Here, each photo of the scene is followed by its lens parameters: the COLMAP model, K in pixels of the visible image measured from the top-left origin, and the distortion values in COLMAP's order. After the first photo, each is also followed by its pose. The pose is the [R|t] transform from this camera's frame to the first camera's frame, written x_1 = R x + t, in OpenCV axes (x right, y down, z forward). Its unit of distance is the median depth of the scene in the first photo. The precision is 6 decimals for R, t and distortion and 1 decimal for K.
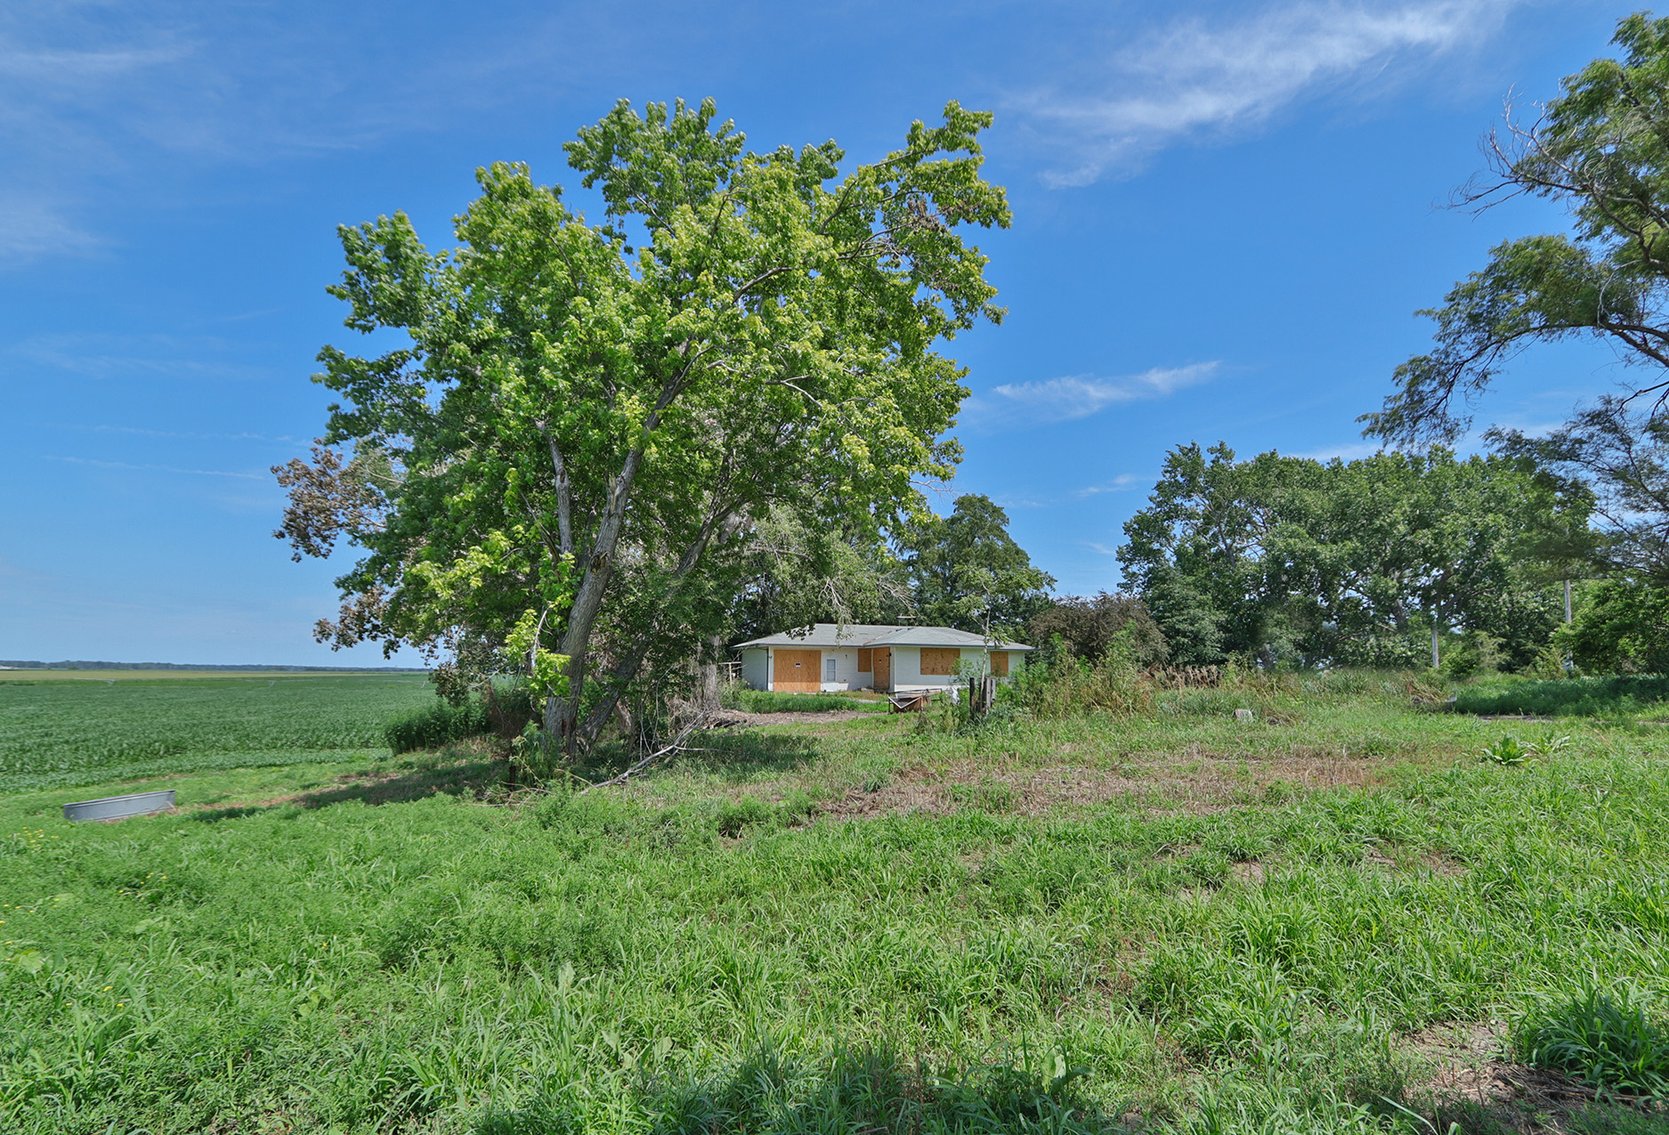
lens RADIAL K [[853.1, 0, 828.1], [0, 853.1, 571.3], [0, 0, 1]] dist [-0.001042, 0.000097]
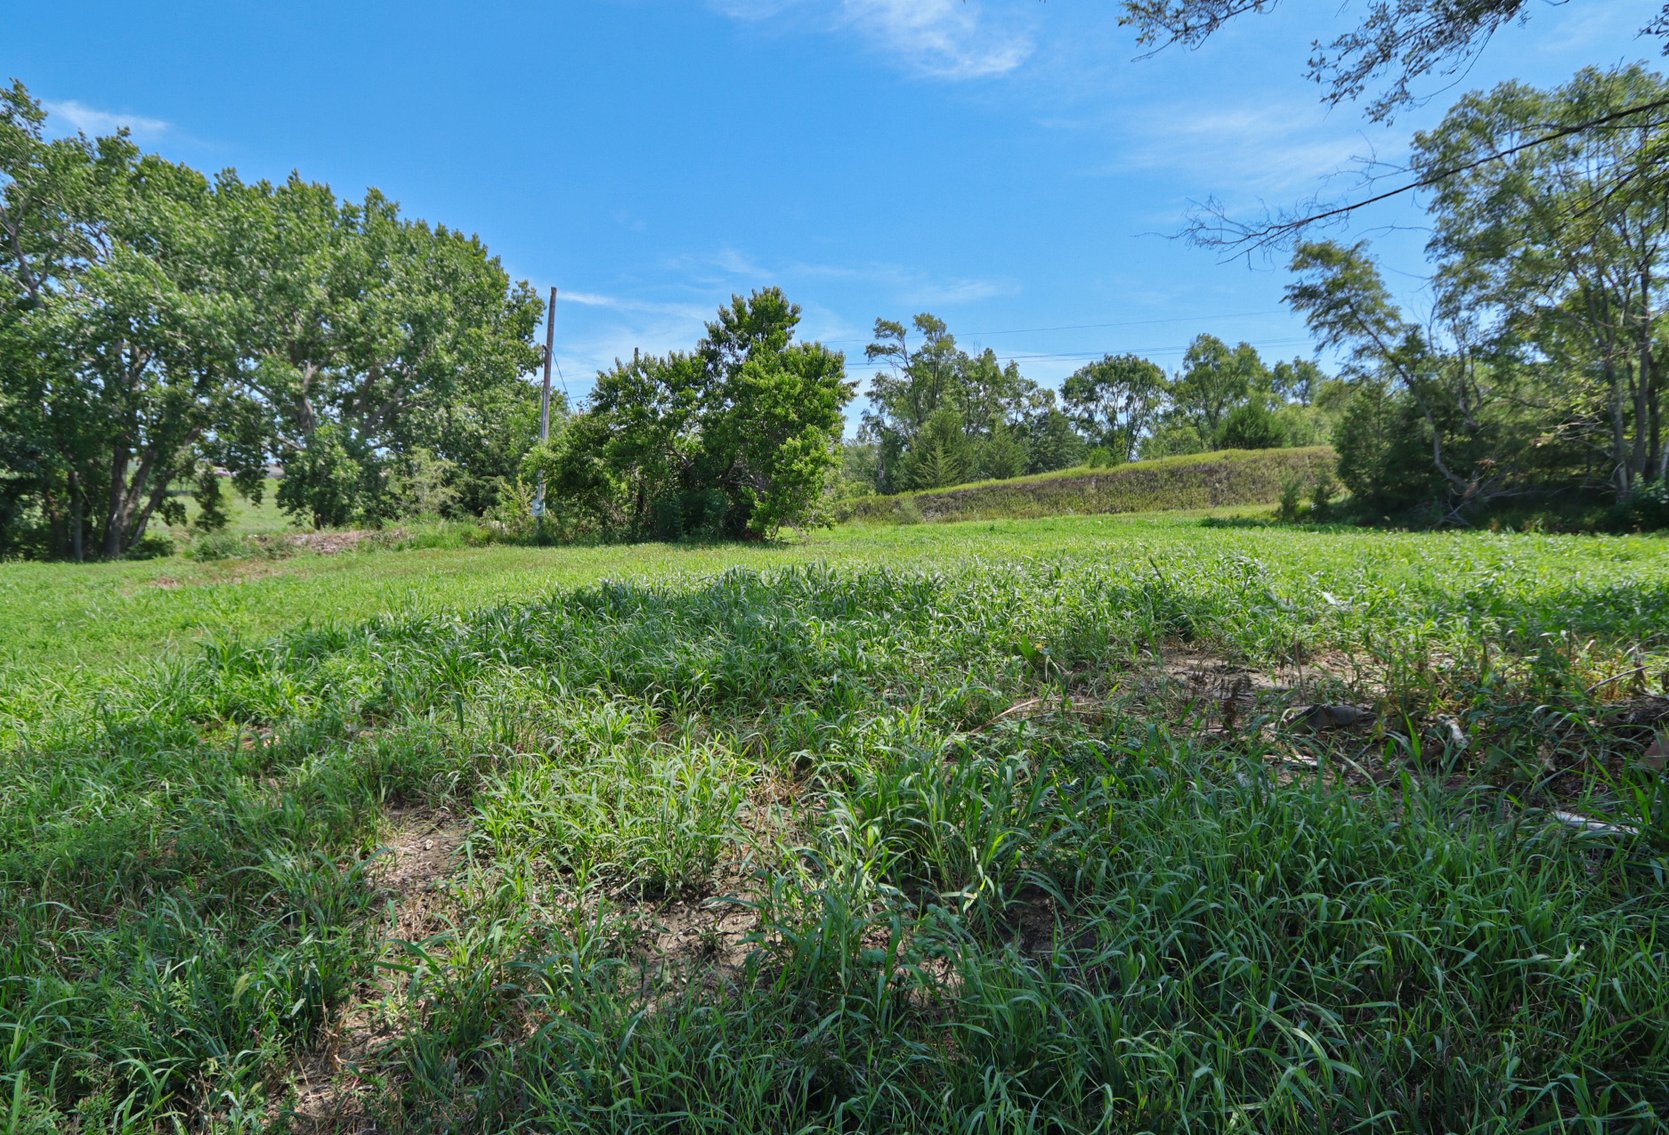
lens RADIAL K [[893.7, 0, 837.8], [0, 893.7, 556.6], [0, 0, 1]] dist [-0.010105, -0.000178]
pose [[0.445763, -0.033123, 0.894538, 0.235694], [-0.127574, 0.986764, 0.100110, 0.031876], [-0.886014, -0.158745, 0.435637, 0.319908]]
